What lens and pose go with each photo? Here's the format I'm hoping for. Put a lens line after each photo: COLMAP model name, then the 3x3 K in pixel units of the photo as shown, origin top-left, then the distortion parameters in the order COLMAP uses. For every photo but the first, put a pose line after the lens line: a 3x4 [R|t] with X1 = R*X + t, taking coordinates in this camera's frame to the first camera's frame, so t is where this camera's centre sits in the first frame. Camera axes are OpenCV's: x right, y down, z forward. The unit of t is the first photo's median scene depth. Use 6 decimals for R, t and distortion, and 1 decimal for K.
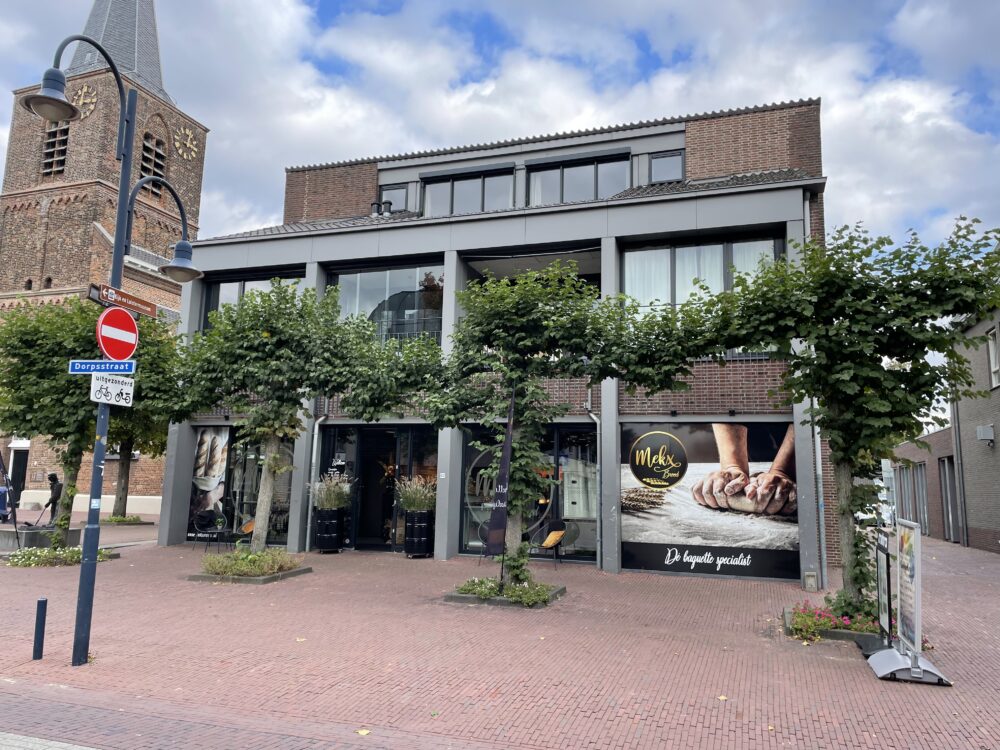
lens RADIAL K [[752.0, 0, 499.4], [0, 752.0, 376.3], [0, 0, 1]] dist [0.044762, -0.002441]
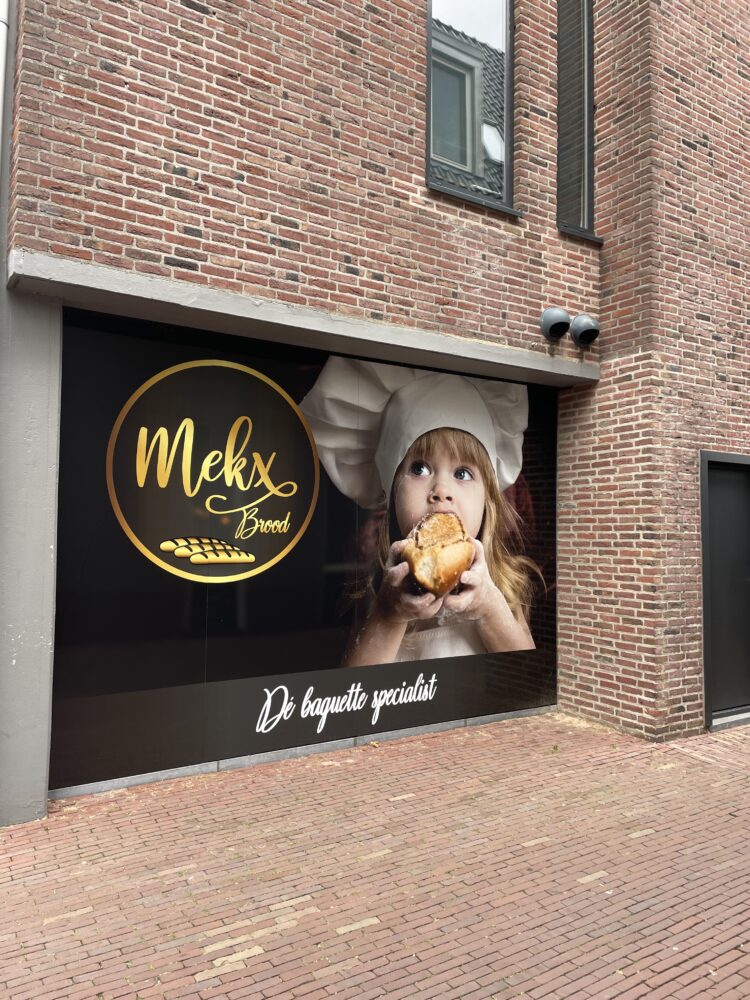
lens RADIAL K [[752.0, 0, 375.1], [0, 752.0, 498.5], [0, 0, 1]] dist [0.044762, -0.002441]
pose [[0.948379, 0.011212, 0.316941, 0.147187], [-0.050882, 0.991808, 0.117167, 0.071872], [-0.313031, -0.127245, 0.941180, 0.603041]]
